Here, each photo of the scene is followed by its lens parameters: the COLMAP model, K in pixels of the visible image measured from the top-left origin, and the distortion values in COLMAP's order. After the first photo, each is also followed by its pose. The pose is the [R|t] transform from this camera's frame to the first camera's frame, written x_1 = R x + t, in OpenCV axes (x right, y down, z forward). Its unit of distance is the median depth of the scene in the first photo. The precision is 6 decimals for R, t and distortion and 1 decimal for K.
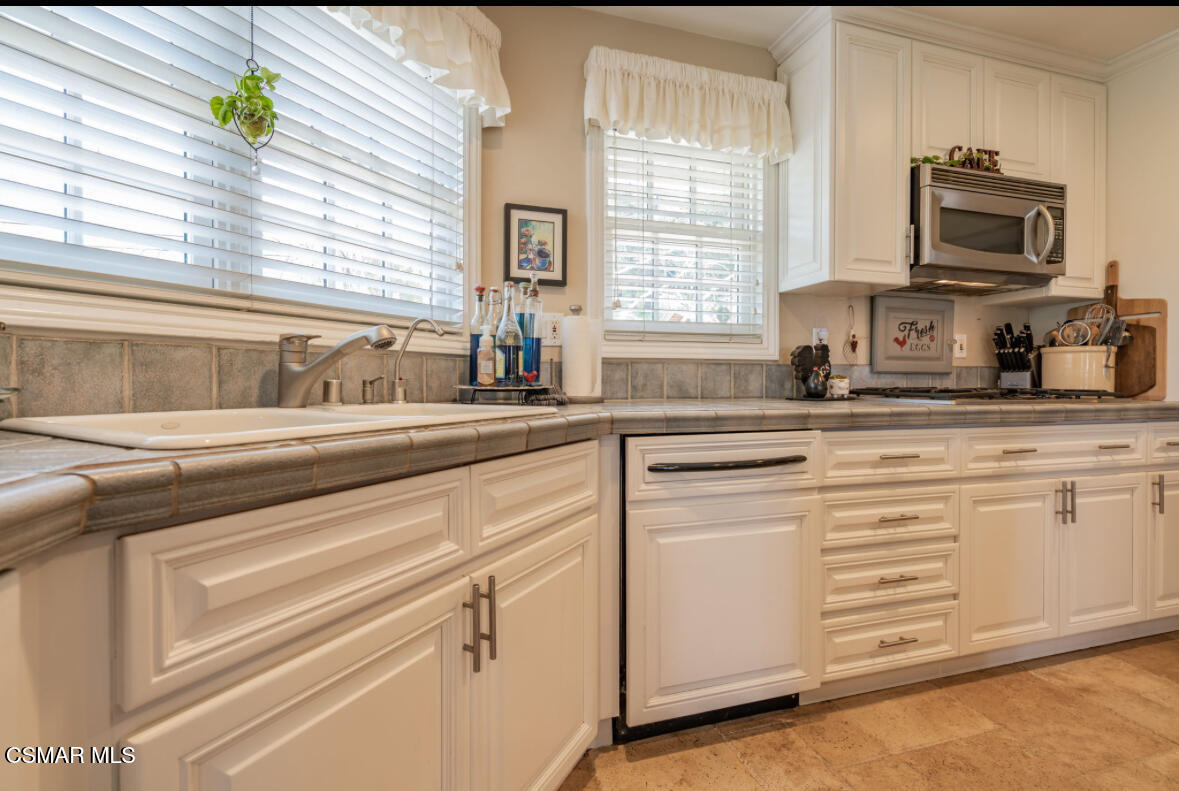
lens RADIAL K [[535.5, 0, 577.2], [0, 535.5, 379.0], [0, 0, 1]] dist [0.001300, -0.000146]
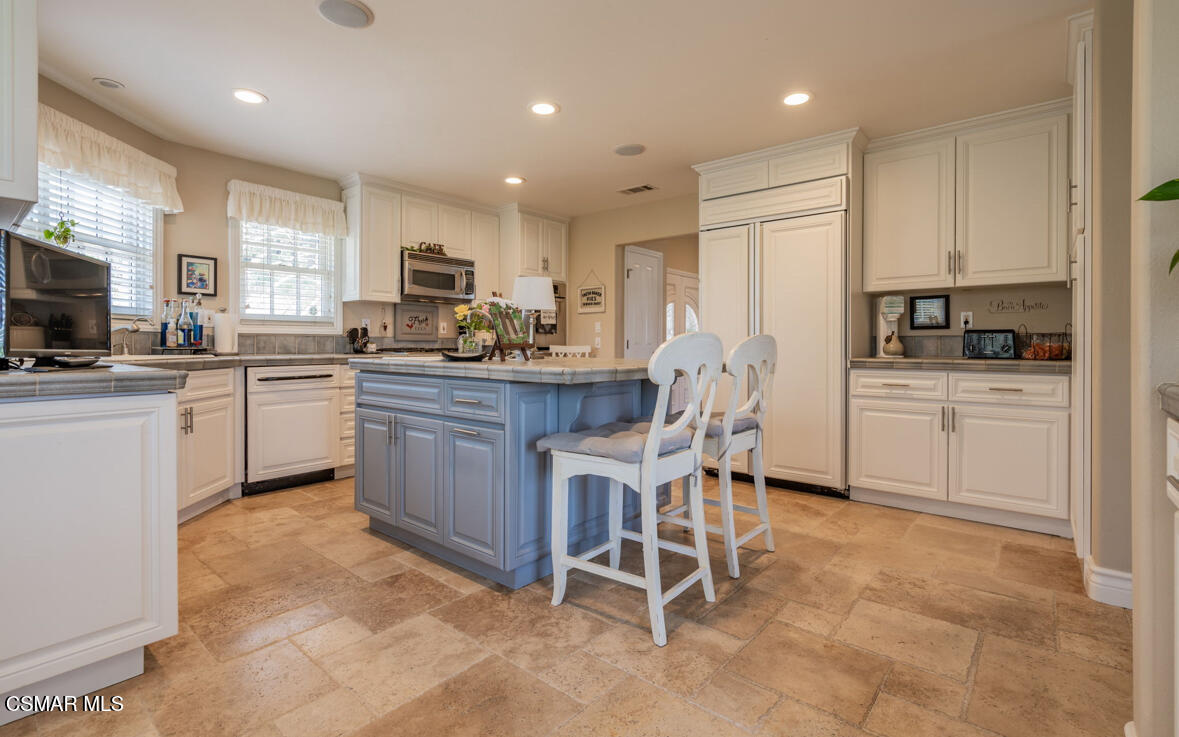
lens RADIAL K [[540.4, 0, 587.3], [0, 540.4, 347.2], [0, 0, 1]] dist [0.001549, 0.000444]
pose [[0.828686, -0.002992, 0.559706, -0.004375], [-0.002163, 0.999961, 0.008548, -0.008087], [-0.559710, -0.008294, 0.828647, -1.367937]]
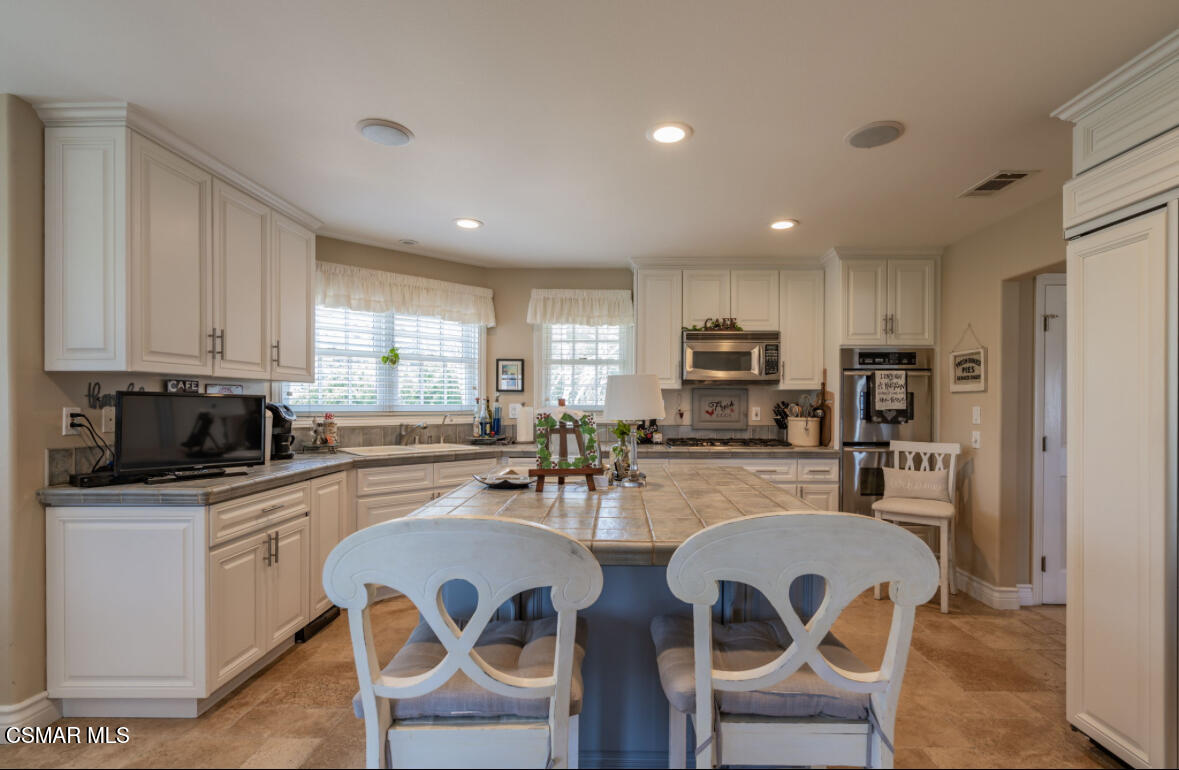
lens RADIAL K [[549.8, 0, 619.3], [0, 549.8, 403.6], [0, 0, 1]] dist [-0.001699, 0.000511]
pose [[0.959236, 0.003319, -0.282588, 1.012027], [-0.001665, 0.999980, 0.006095, -0.135500], [0.282603, -0.005376, 0.959222, -1.114911]]
